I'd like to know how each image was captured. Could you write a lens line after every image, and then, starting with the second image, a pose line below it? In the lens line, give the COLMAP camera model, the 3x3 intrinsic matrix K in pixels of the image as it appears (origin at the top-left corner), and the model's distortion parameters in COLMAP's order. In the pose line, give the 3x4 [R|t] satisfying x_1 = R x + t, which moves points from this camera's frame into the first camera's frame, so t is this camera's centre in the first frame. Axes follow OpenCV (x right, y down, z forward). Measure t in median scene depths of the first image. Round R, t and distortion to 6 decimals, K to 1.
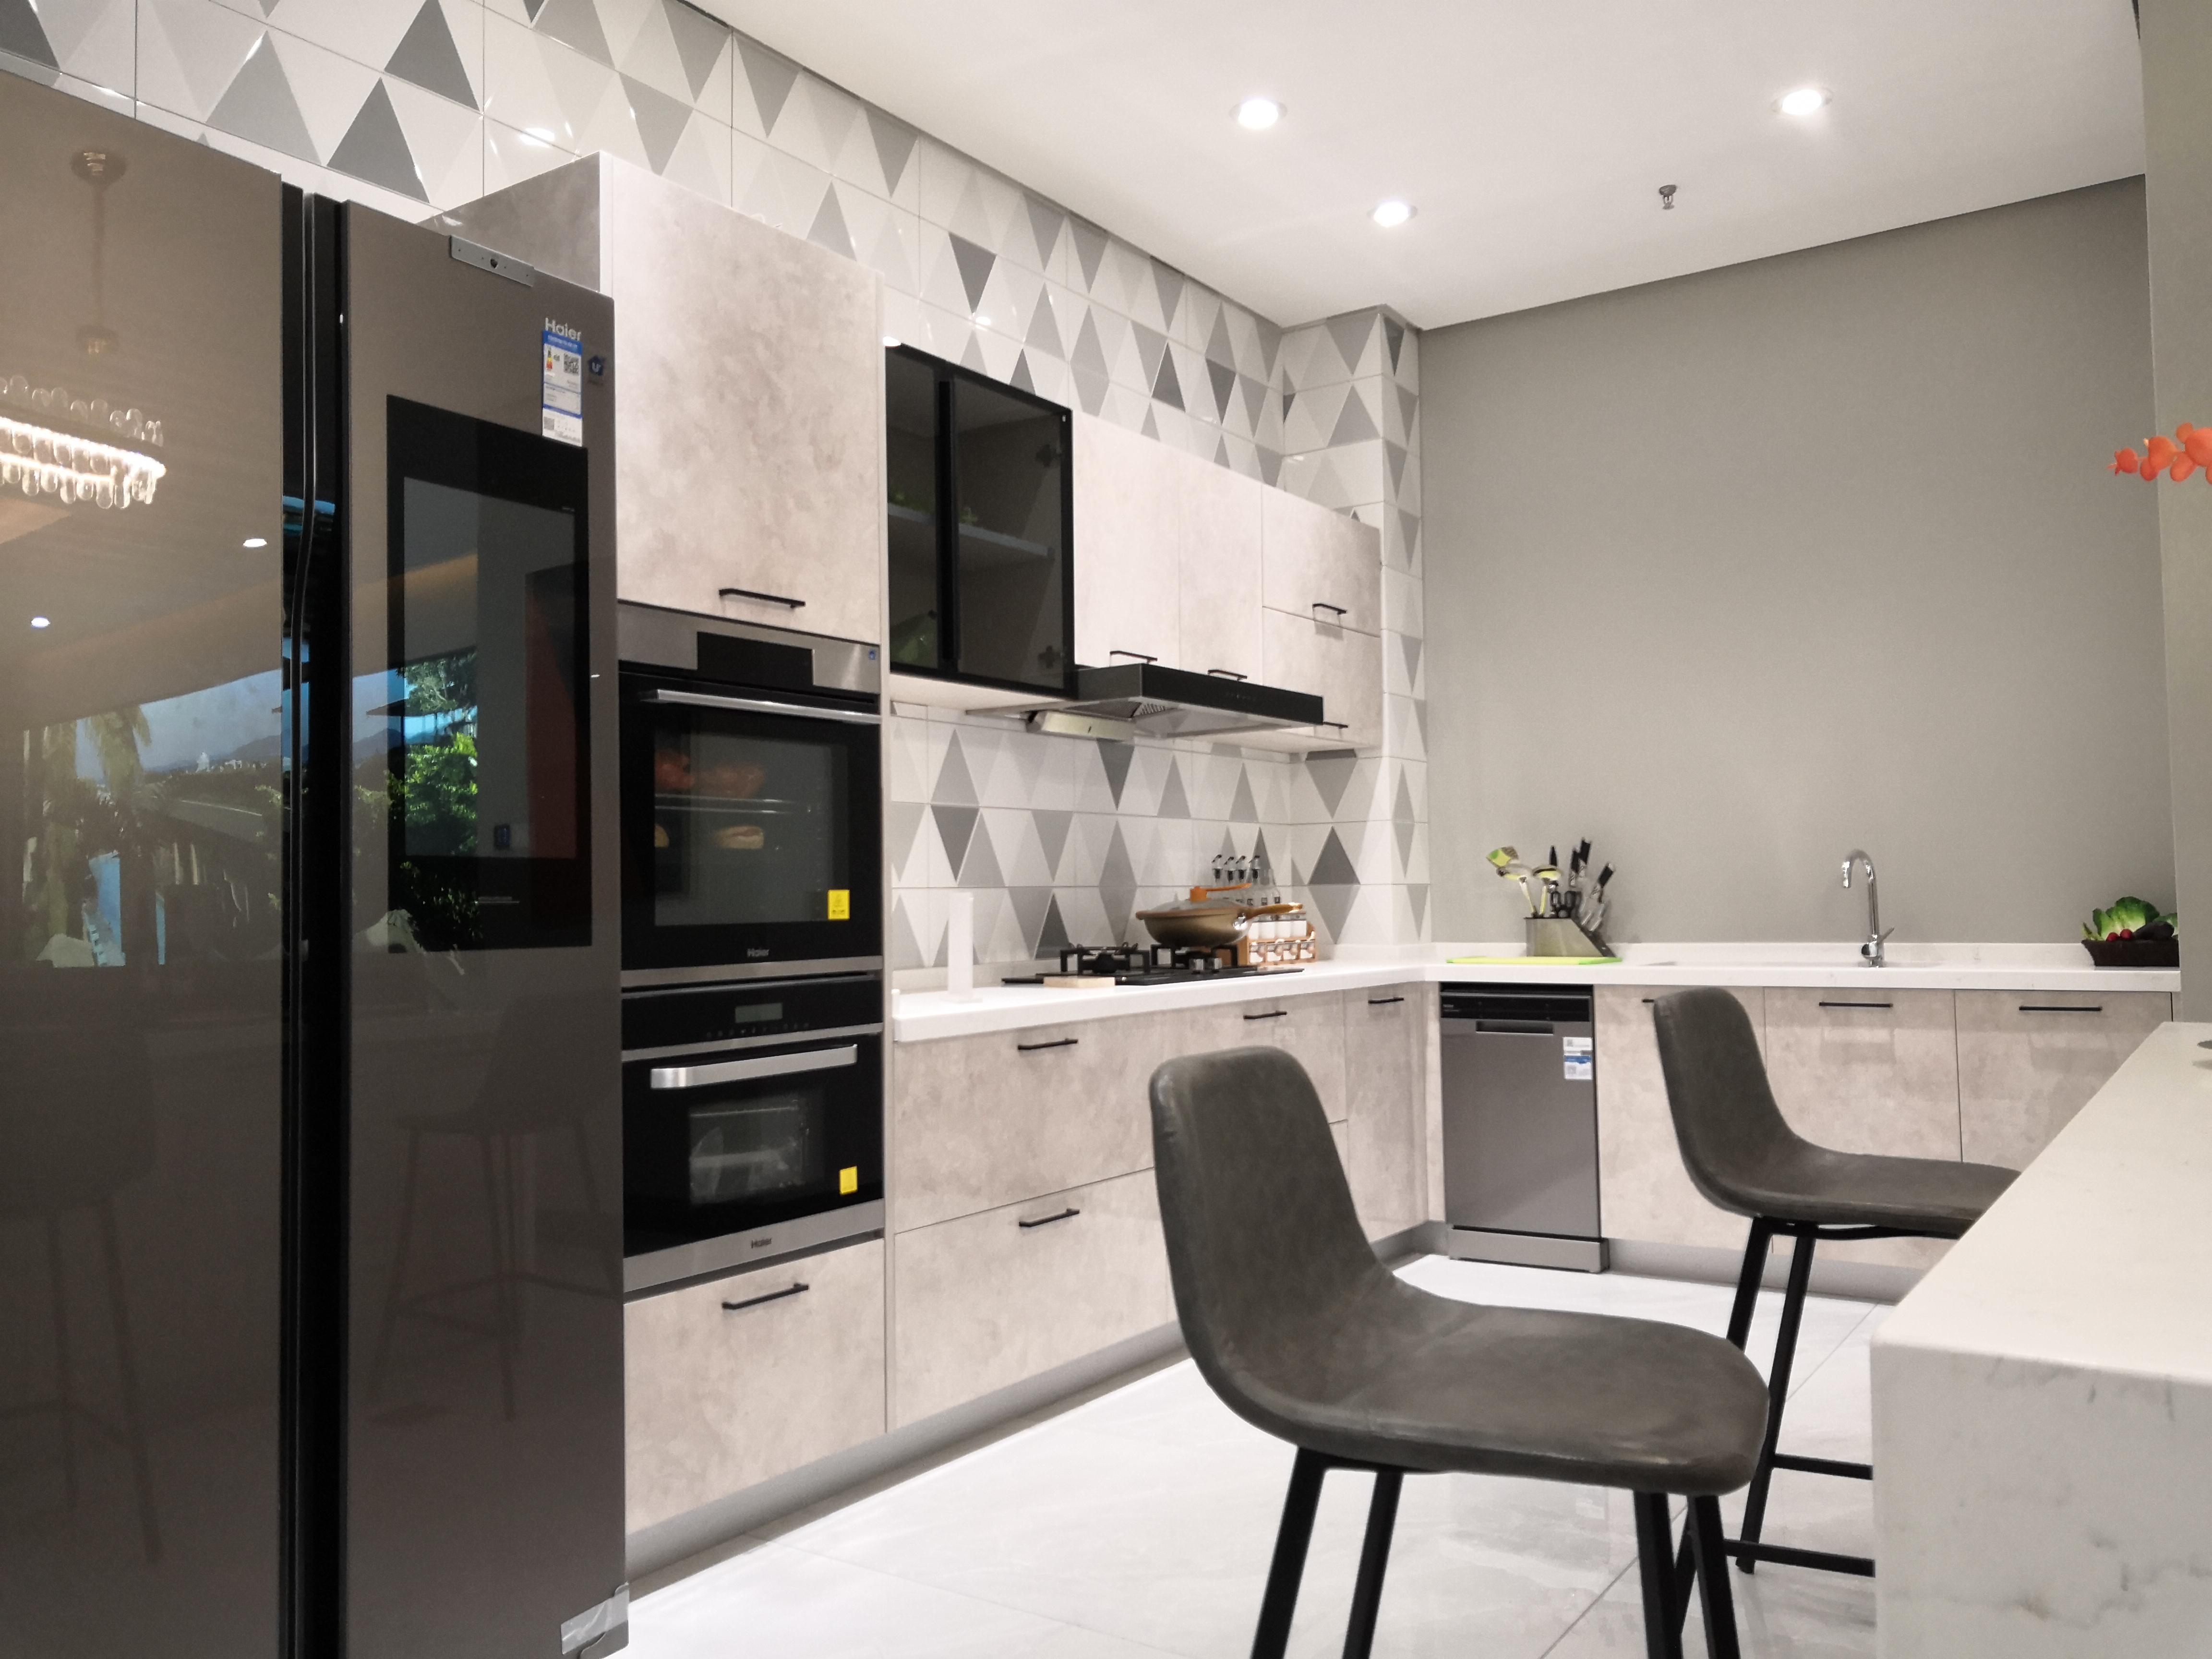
lens RADIAL K [[1725.9, 0, 1104.8], [0, 1725.9, 826.6], [0, 0, 1]] dist [0.002677, 0.000586]
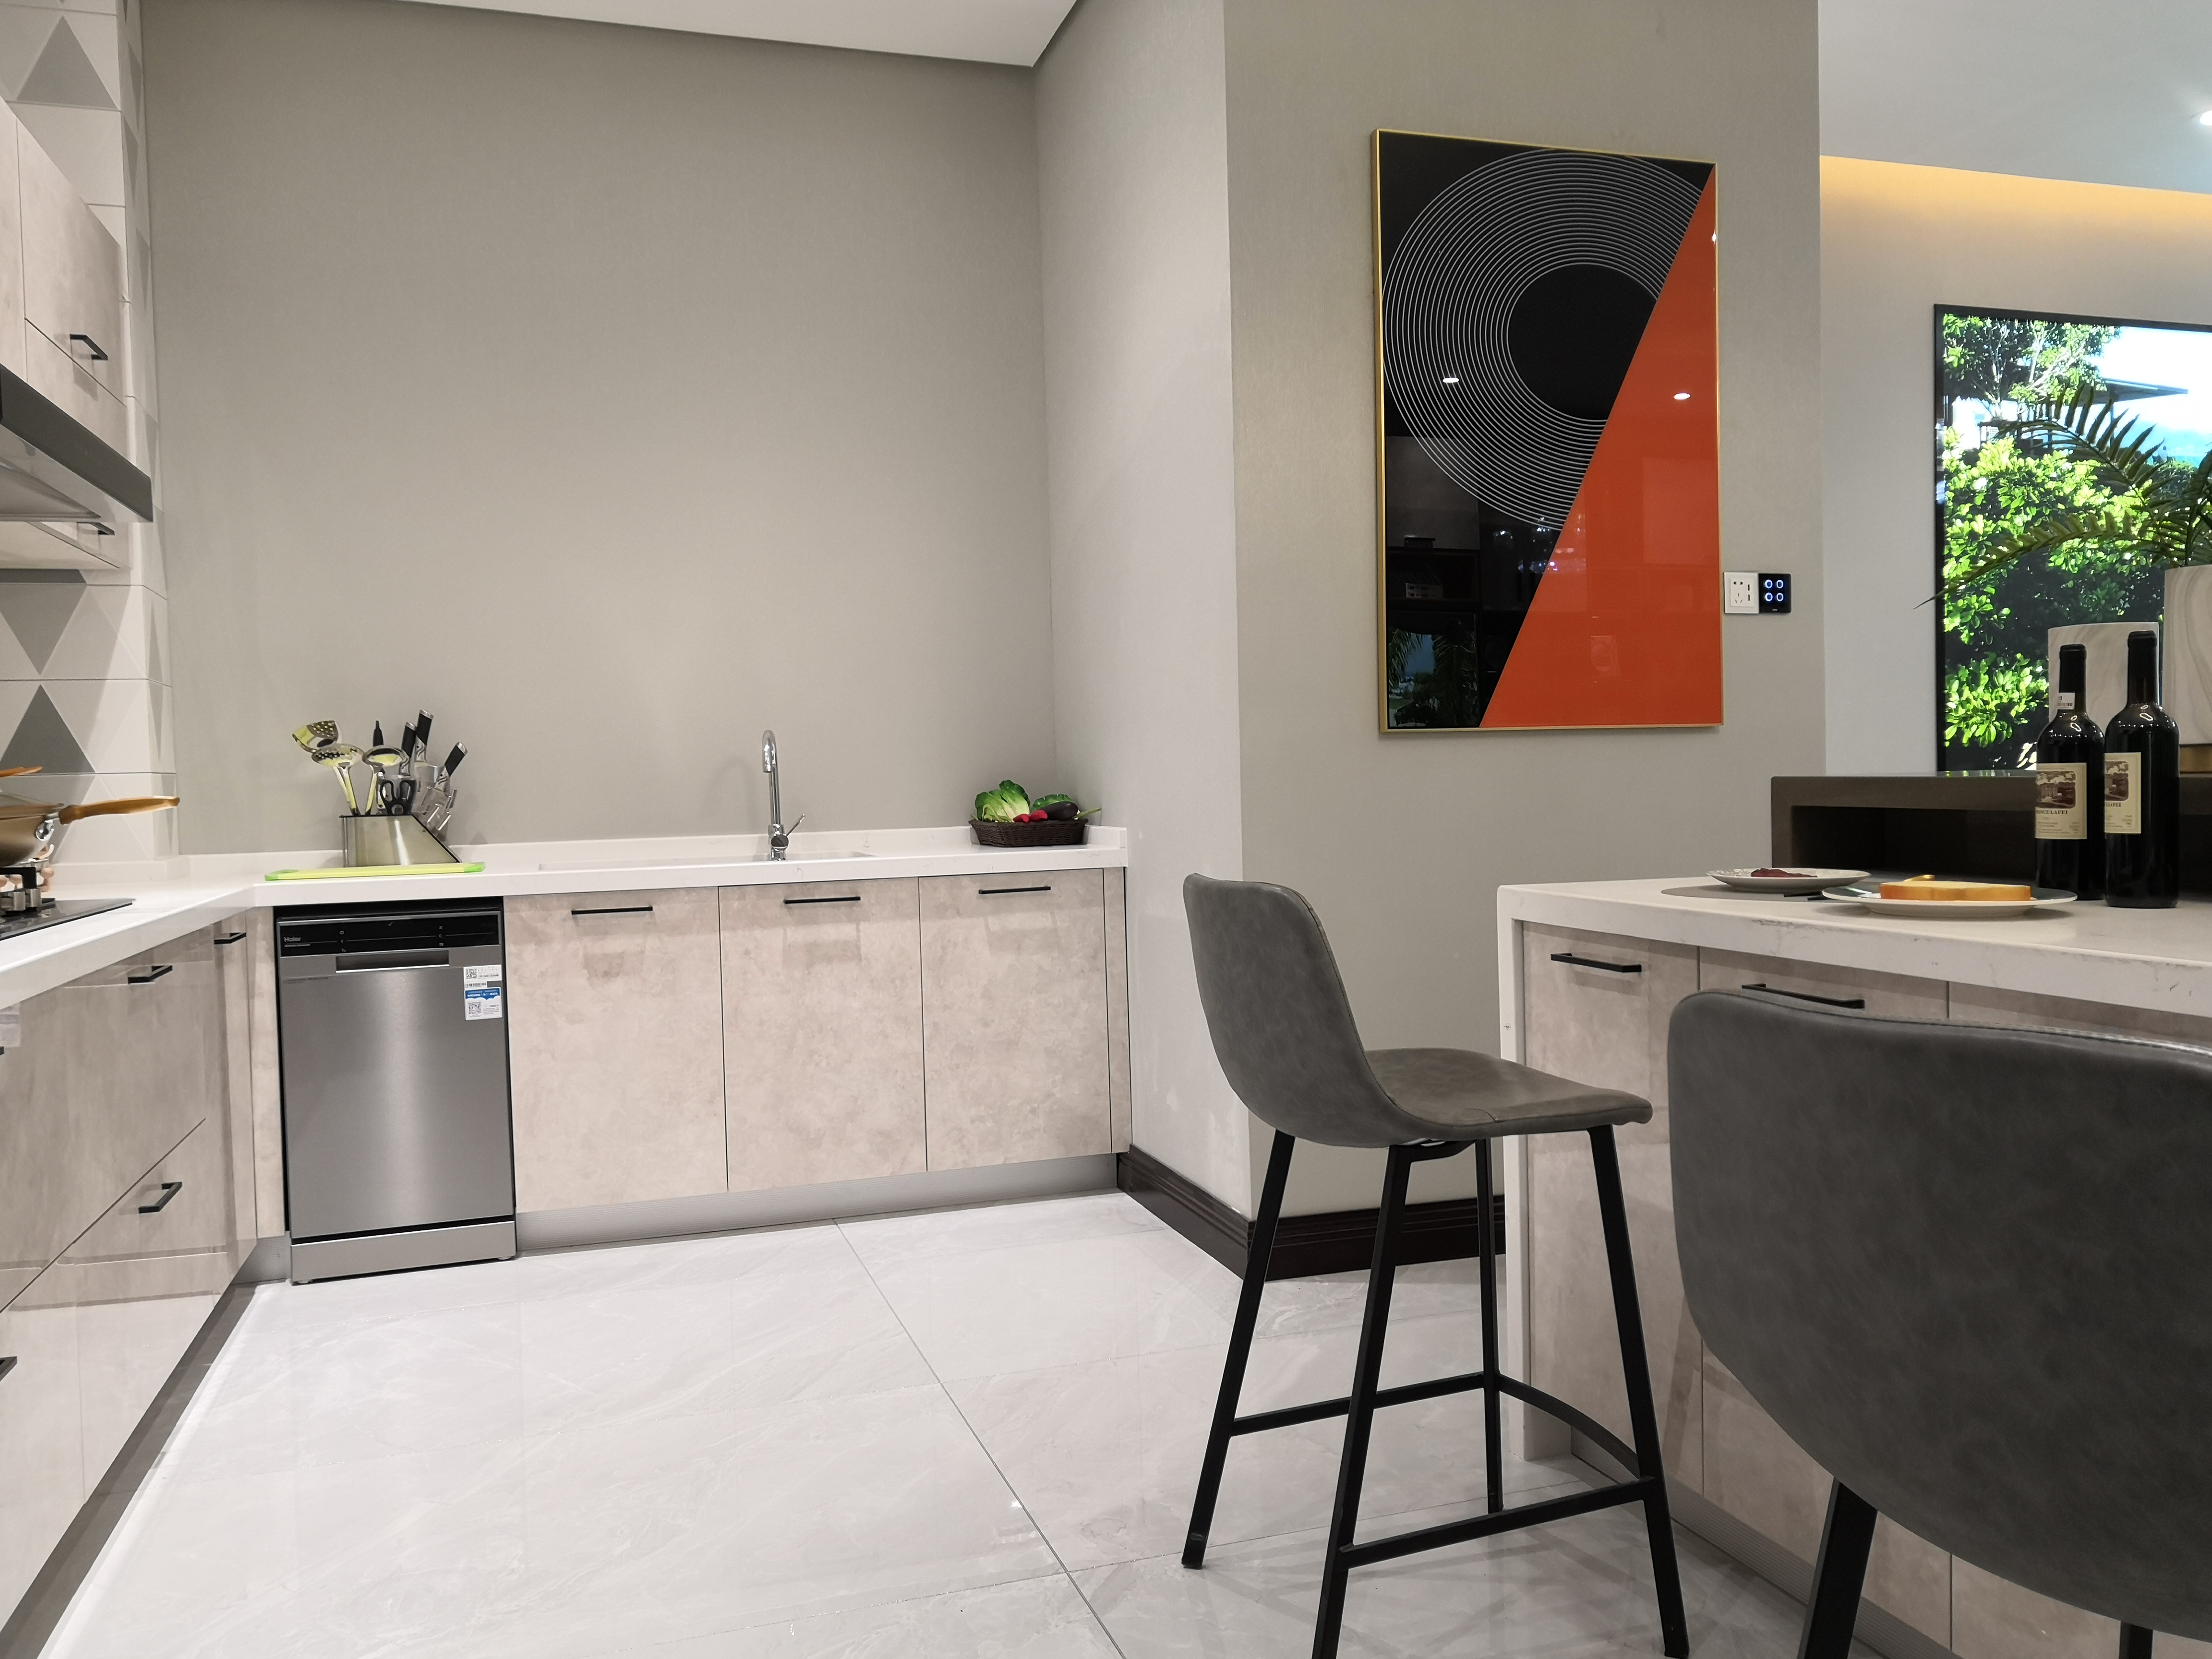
lens RADIAL K [[1733.9, 0, 1109.0], [0, 1733.9, 833.0], [0, 0, 1]] dist [0.029532, -0.041959]
pose [[0.603390, -0.027506, 0.796972, -0.178859], [-0.015720, 0.998800, 0.046374, 0.022000], [-0.797291, -0.040510, 0.602234, 0.307930]]
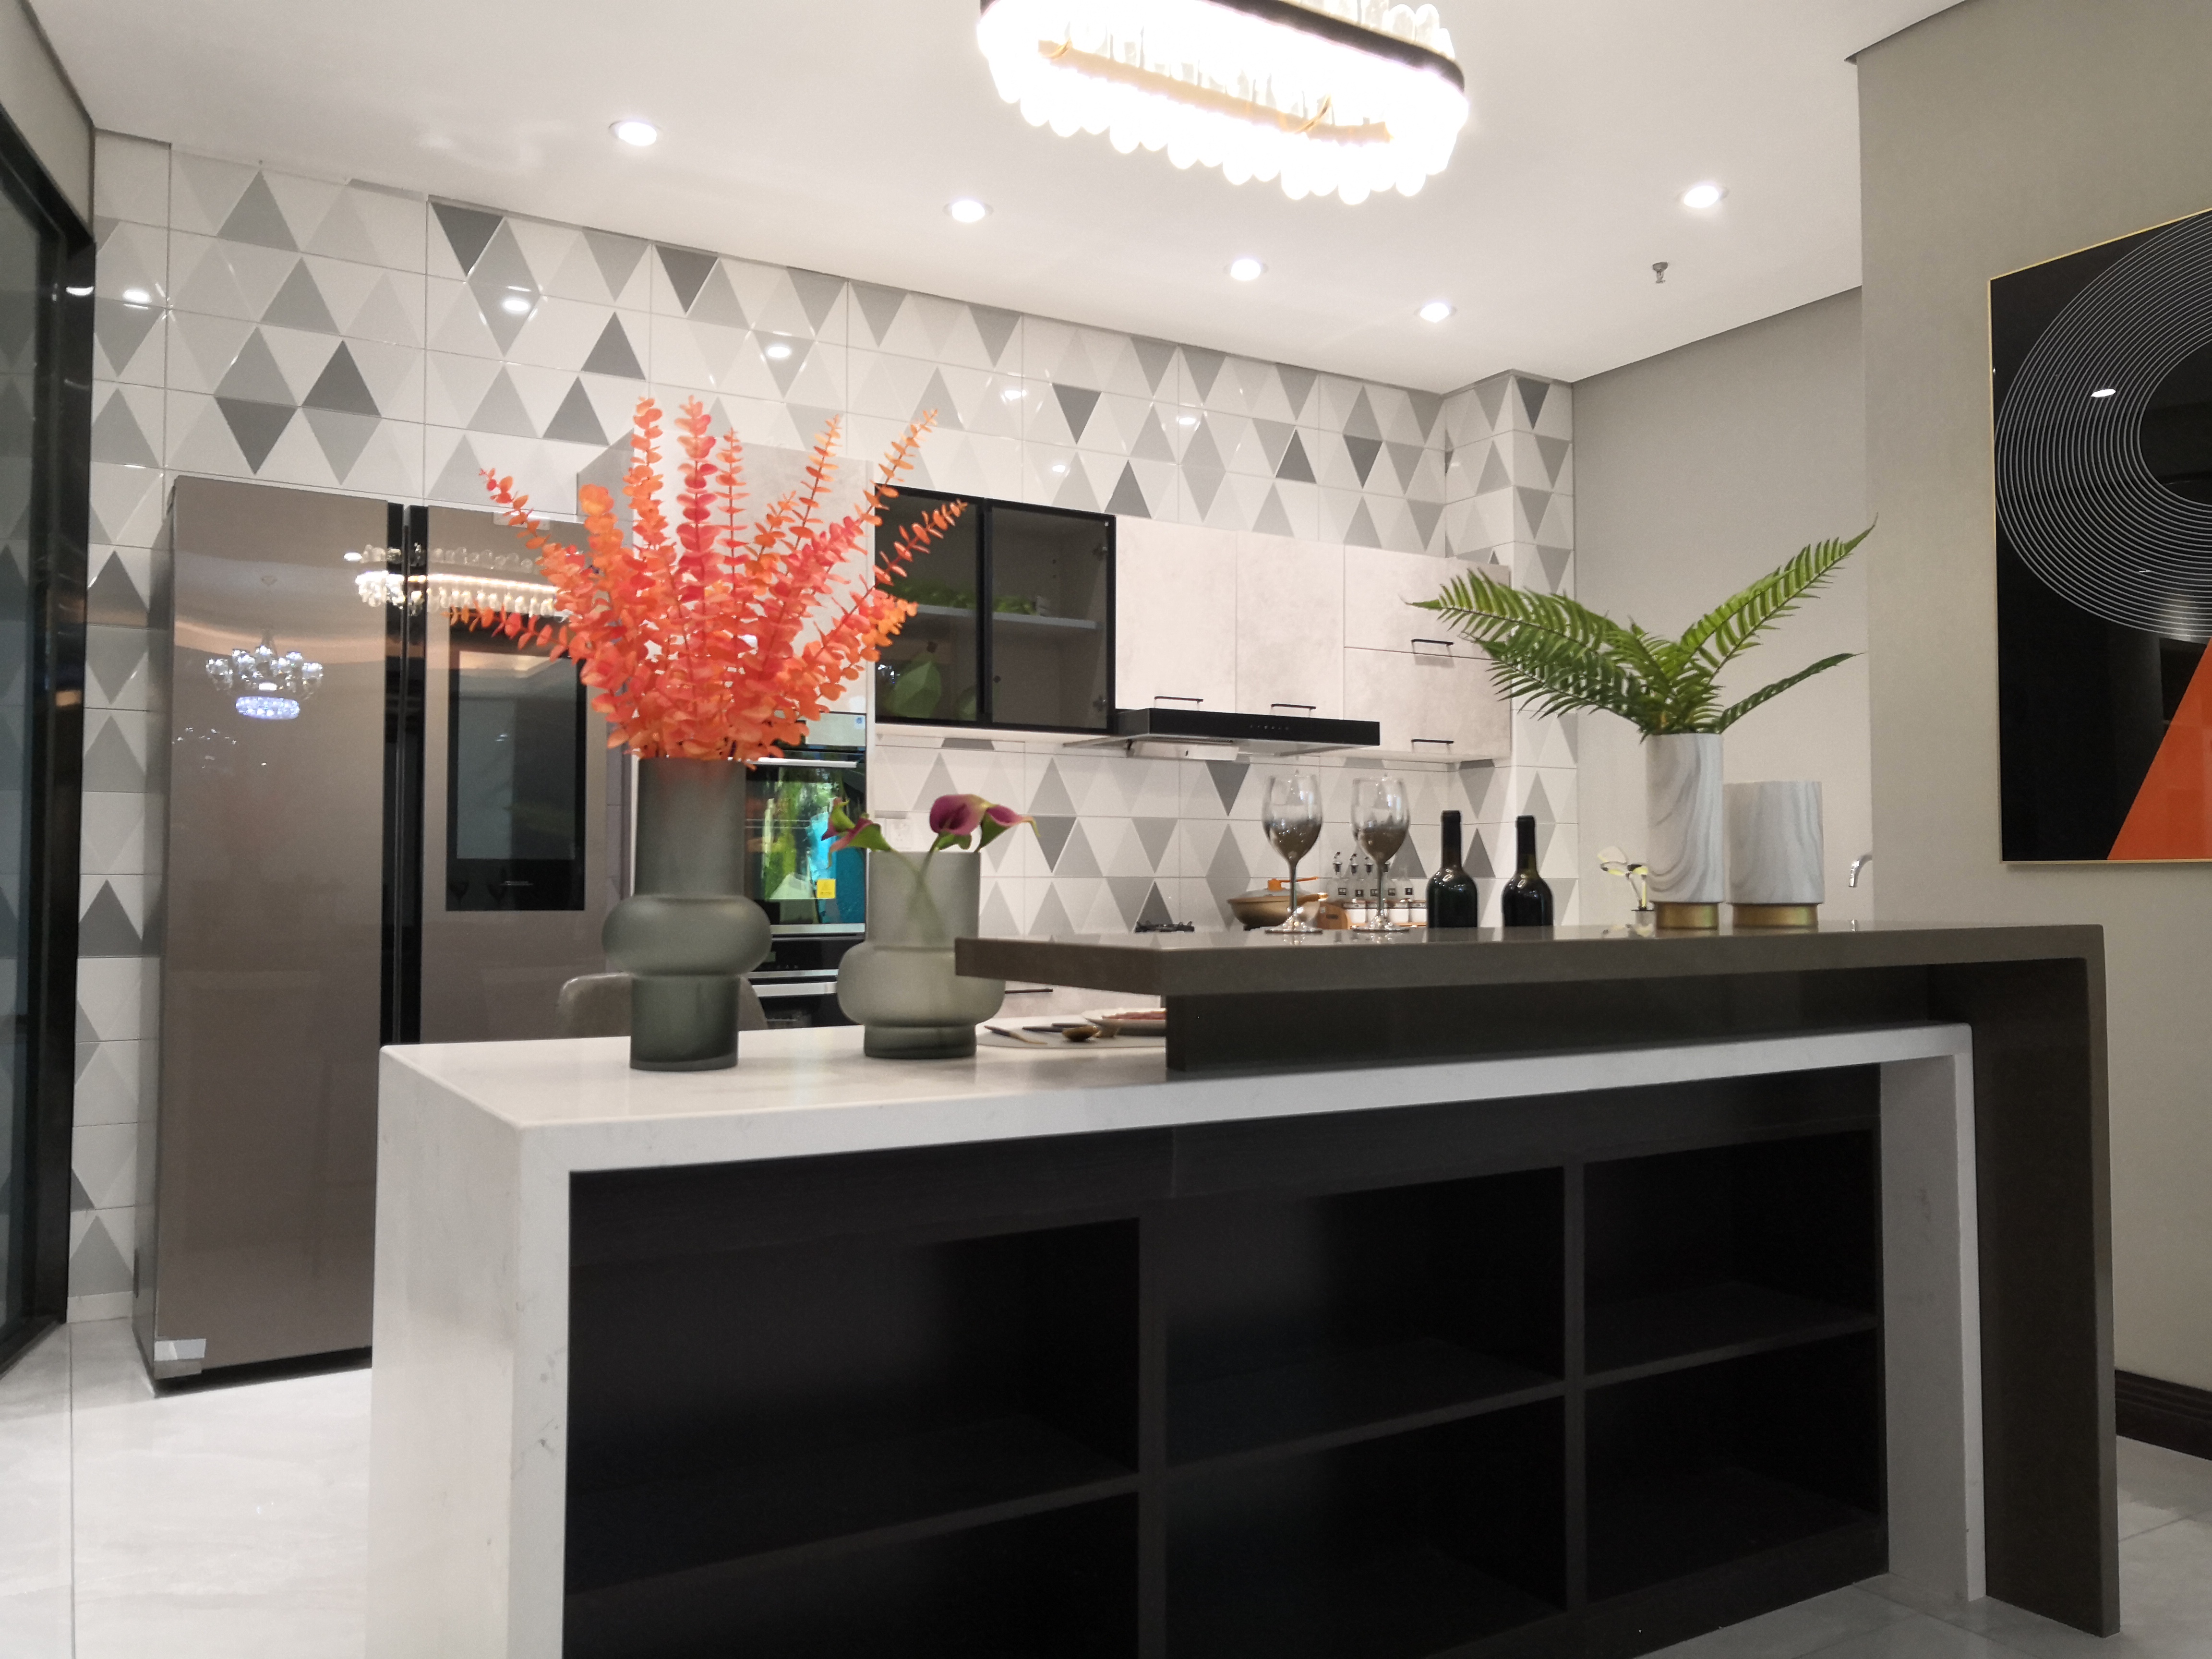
lens RADIAL K [[1708.5, 0, 1080.1], [0, 1708.5, 827.4], [0, 0, 1]] dist [0.007491, 0.000588]
pose [[0.911512, -0.002165, -0.411268, 0.421909], [0.005893, 0.999952, 0.007795, -0.011822], [0.411231, -0.009529, 0.911481, -0.172867]]
